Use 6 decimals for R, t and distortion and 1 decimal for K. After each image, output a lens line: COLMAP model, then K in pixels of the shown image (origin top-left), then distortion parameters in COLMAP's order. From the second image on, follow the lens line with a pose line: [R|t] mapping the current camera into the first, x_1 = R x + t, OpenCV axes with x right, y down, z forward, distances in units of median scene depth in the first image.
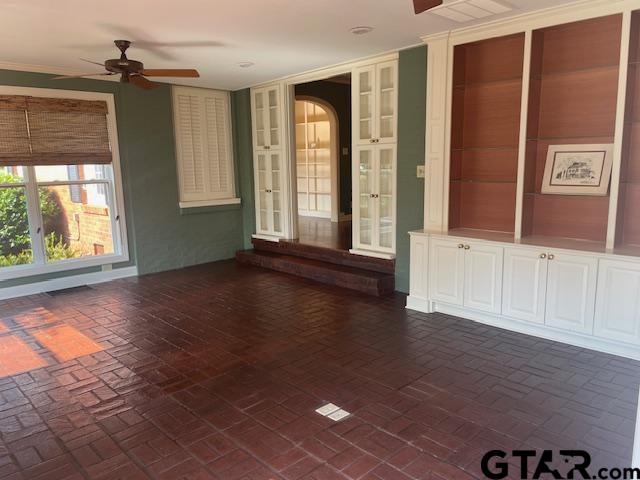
lens RADIAL K [[490.4, 0, 314.4], [0, 490.4, 242.2], [0, 0, 1]] dist [0.066918, -0.036484]
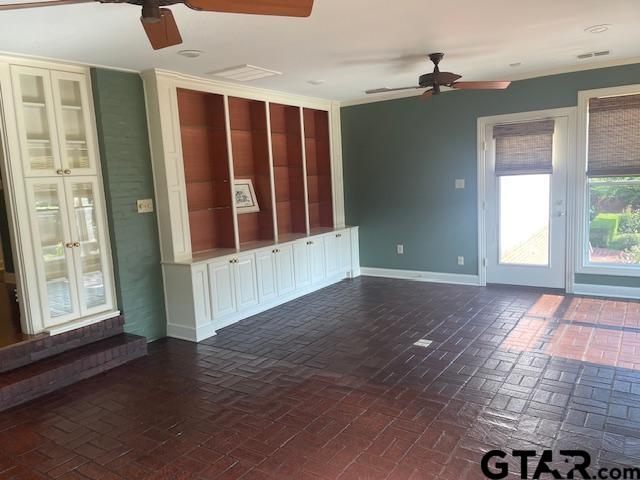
lens RADIAL K [[490.4, 0, 316.2], [0, 490.4, 240.0], [0, 0, 1]] dist [0.066918, -0.036484]
pose [[-0.213806, -0.083881, 0.973268, -0.865069], [0.228890, 0.964270, 0.133388, -0.147900], [-0.949682, 0.251291, -0.186967, 0.995655]]
